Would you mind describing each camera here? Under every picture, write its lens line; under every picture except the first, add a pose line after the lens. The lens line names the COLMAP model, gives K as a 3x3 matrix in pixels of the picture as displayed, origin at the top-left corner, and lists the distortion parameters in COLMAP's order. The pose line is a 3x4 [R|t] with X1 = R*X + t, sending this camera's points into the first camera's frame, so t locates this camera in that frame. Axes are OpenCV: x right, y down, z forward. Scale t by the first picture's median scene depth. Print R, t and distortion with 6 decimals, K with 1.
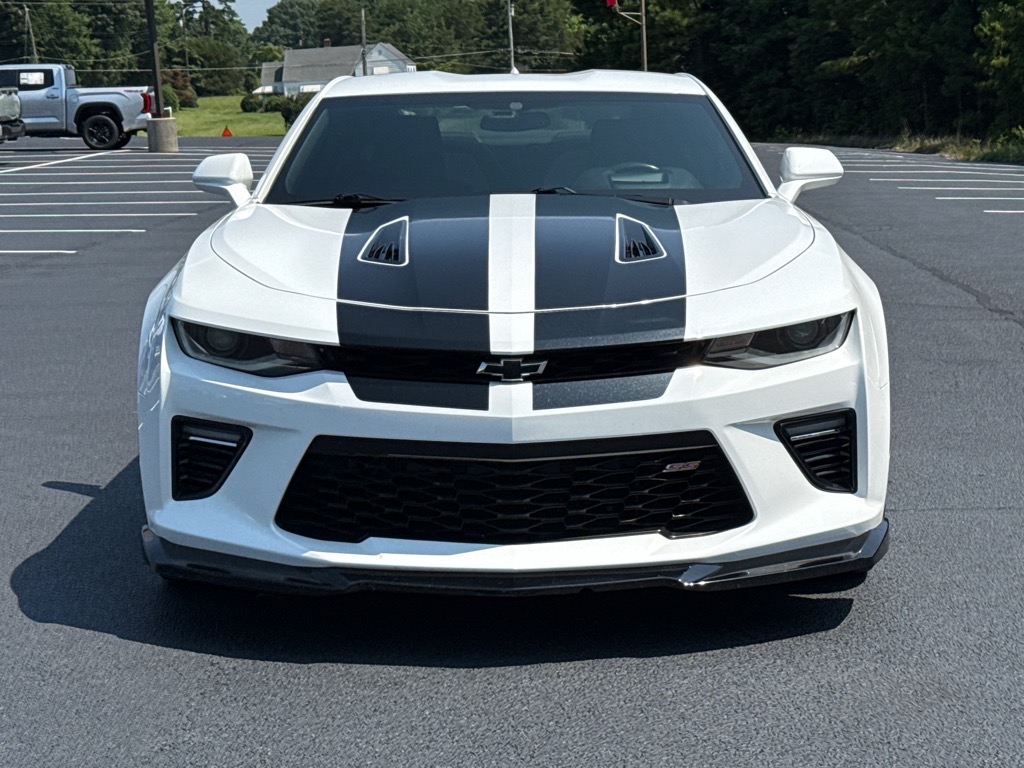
lens RADIAL K [[2126.8, 0, 512.1], [0, 2126.8, 383.0], [0, 0, 1]] dist [0.198537, 0.000000]
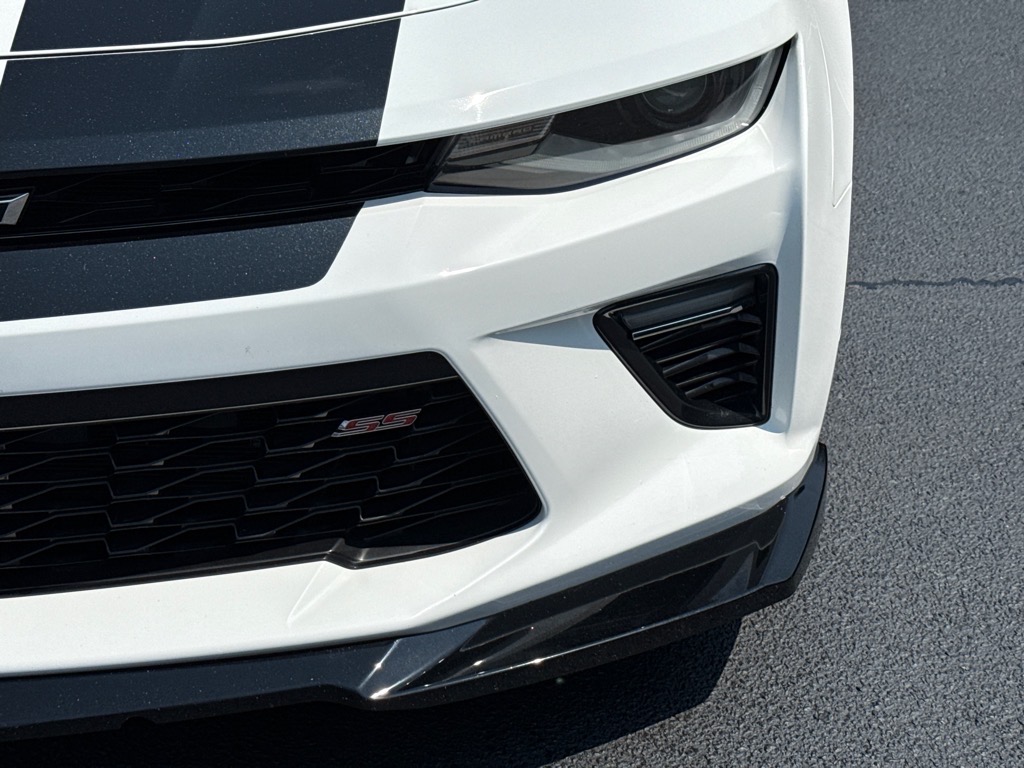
lens RADIAL K [[1917.6, 0, 511.0], [0, 1917.6, 384.5], [0, 0, 1]] dist [0.073943, 0.000000]
pose [[0.998992, 0.017862, 0.041179, 0.089159], [-0.027901, 0.965747, 0.257979, -0.068750], [-0.035161, -0.258868, 0.965272, 0.612951]]
